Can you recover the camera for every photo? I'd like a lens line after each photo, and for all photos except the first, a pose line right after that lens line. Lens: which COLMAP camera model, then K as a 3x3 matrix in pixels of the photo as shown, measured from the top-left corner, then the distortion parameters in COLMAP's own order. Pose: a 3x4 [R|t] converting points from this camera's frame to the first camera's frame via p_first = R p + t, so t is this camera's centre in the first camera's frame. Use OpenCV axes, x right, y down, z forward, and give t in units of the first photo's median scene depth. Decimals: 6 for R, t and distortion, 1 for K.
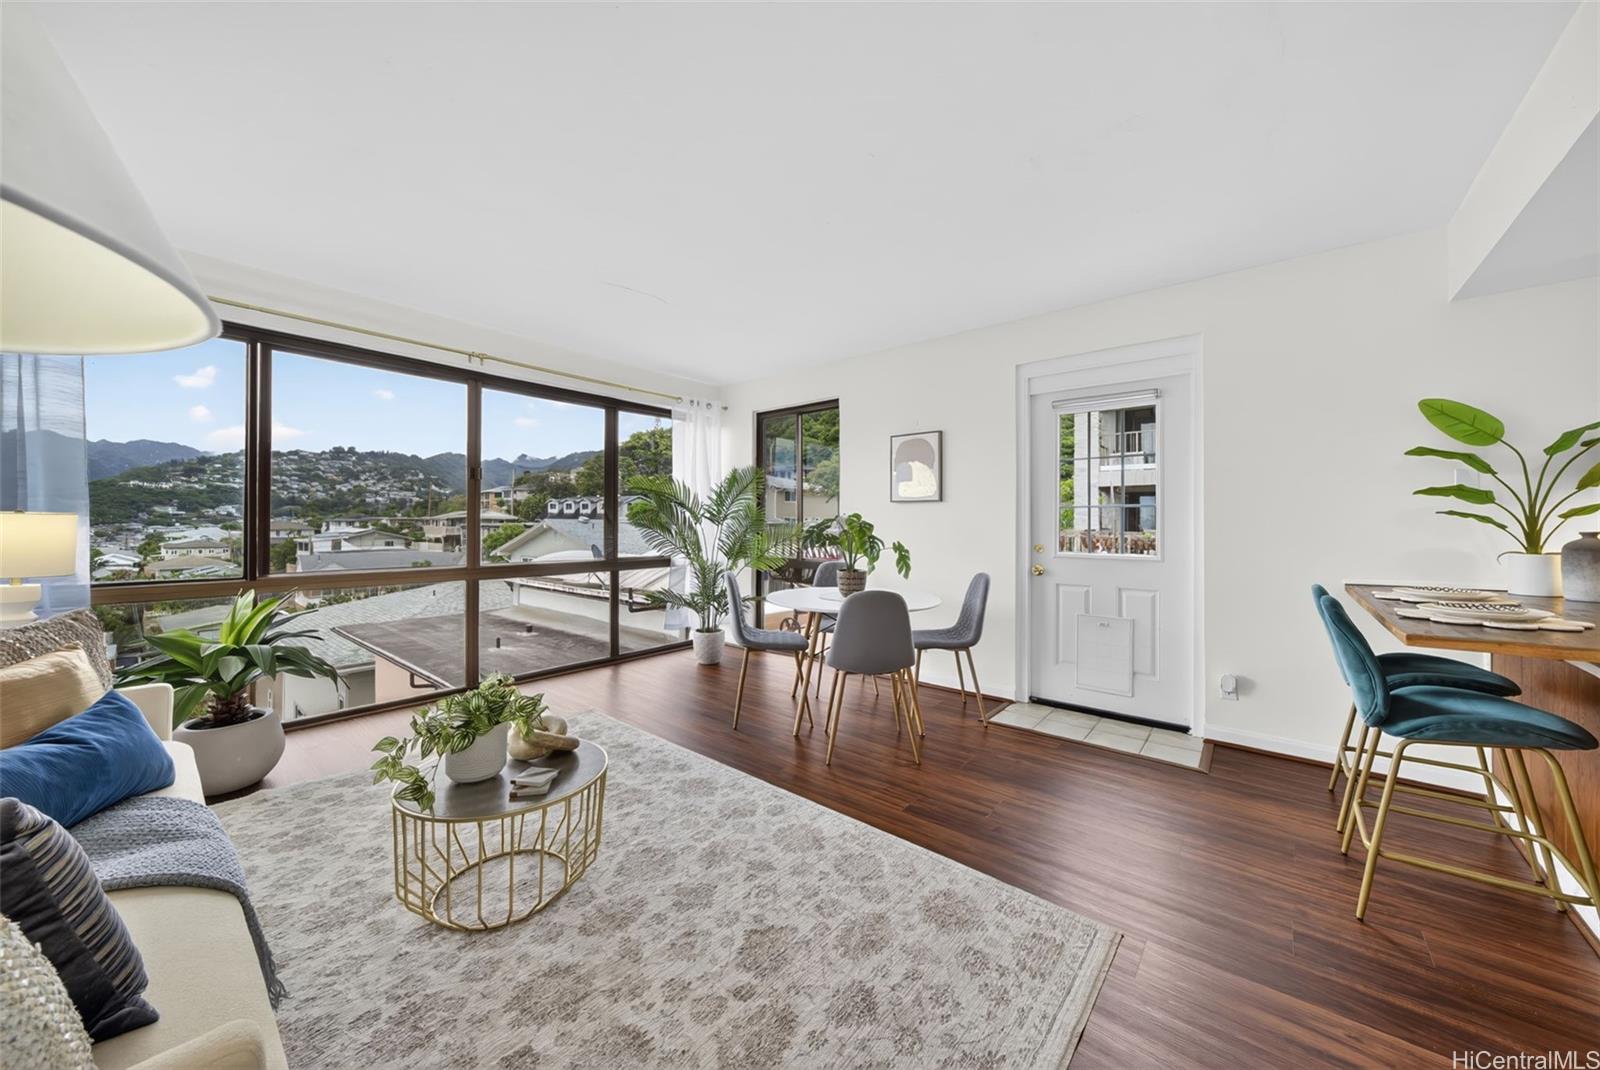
lens RADIAL K [[571.5, 0, 796.7], [0, 571.5, 521.5], [0, 0, 1]] dist [0.002190, -0.000970]
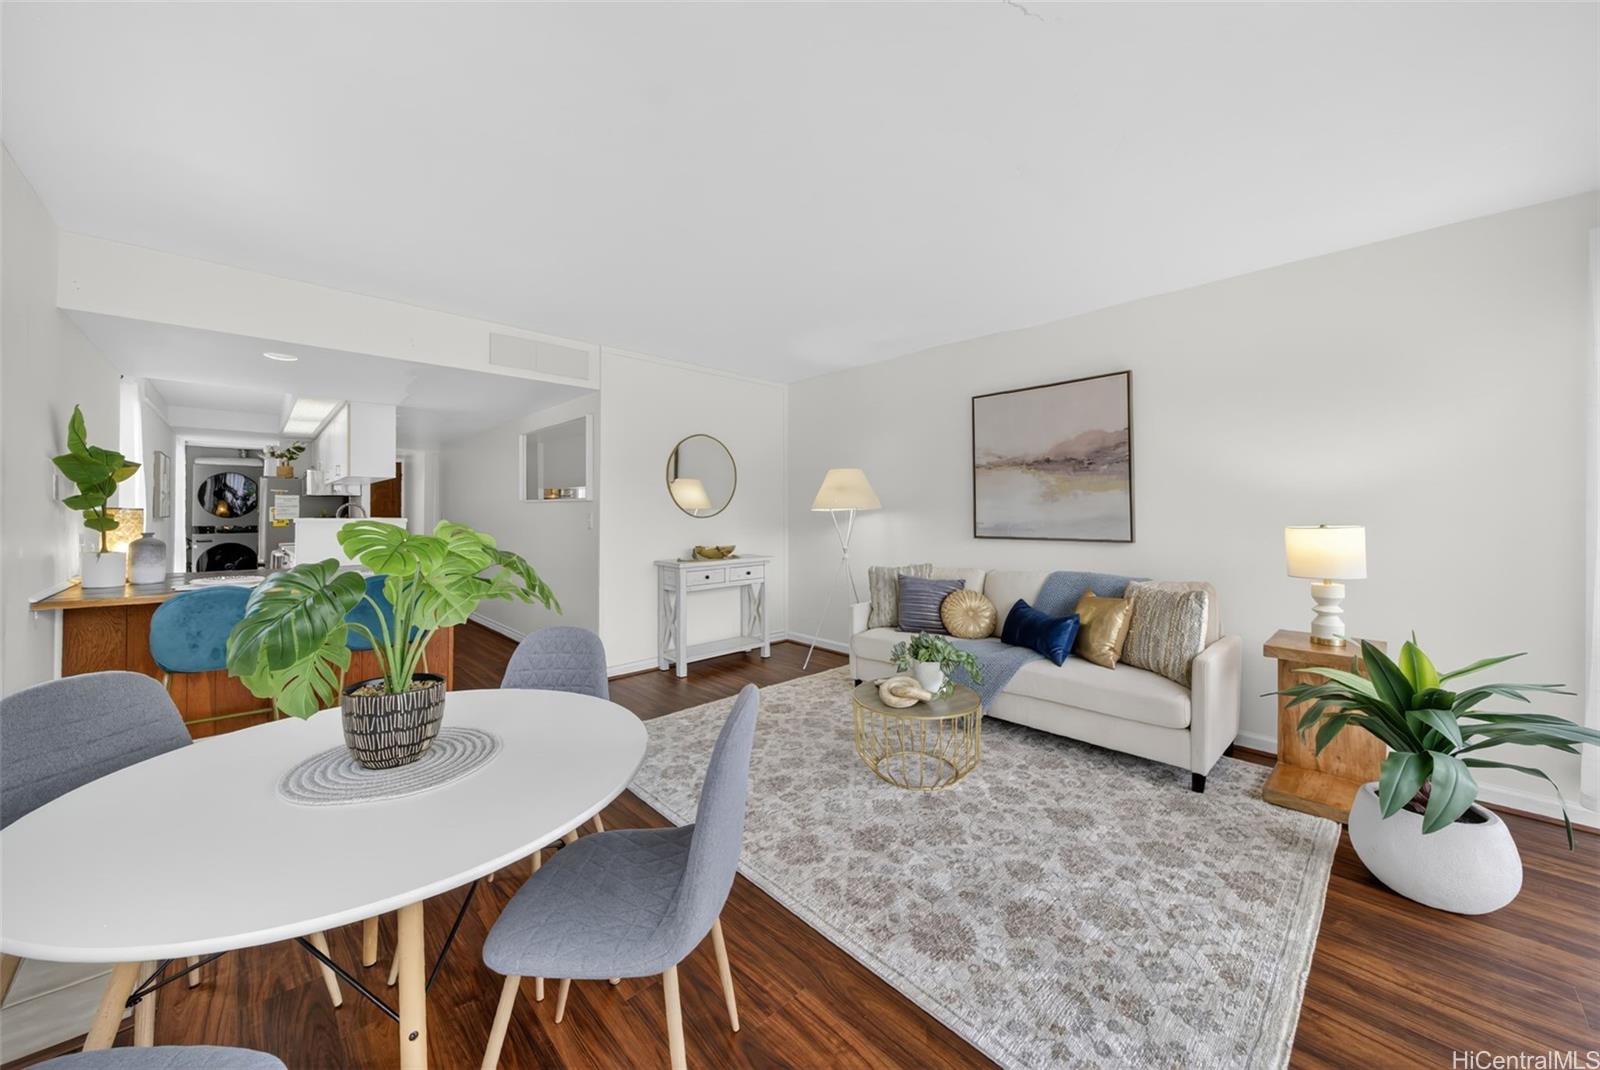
lens RADIAL K [[571.5, 0, 789.9], [0, 571.5, 514.2], [0, 0, 1]] dist [0.002190, -0.000970]
pose [[-0.993027, -0.002922, 0.117847, -0.171942], [-0.003190, 0.999993, -0.002079, -0.018590], [-0.117840, -0.002440, -0.993030, 1.240119]]
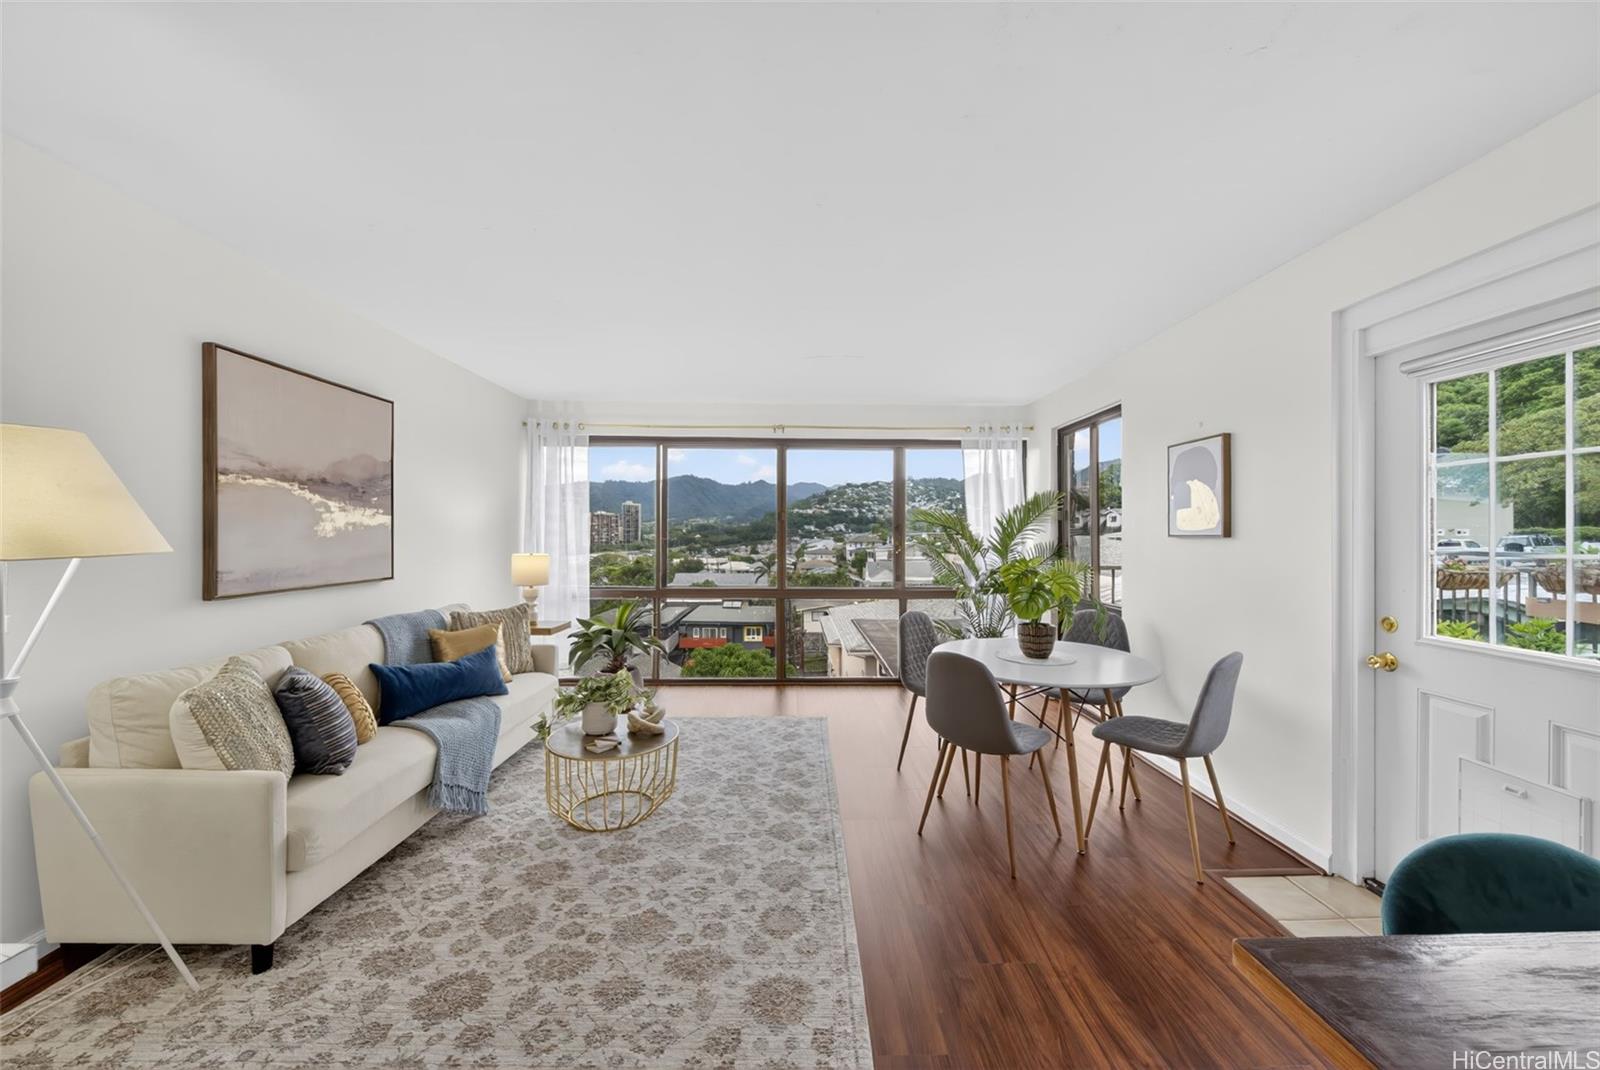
lens RADIAL K [[571.5, 0, 801.7], [0, 571.5, 537.5], [0, 0, 1]] dist [0.002190, -0.000970]
pose [[0.658808, 0.000467, -0.752311, 0.466577], [0.003335, 0.999988, 0.003542, -0.042452], [0.752304, -0.004842, 0.658798, 0.186673]]
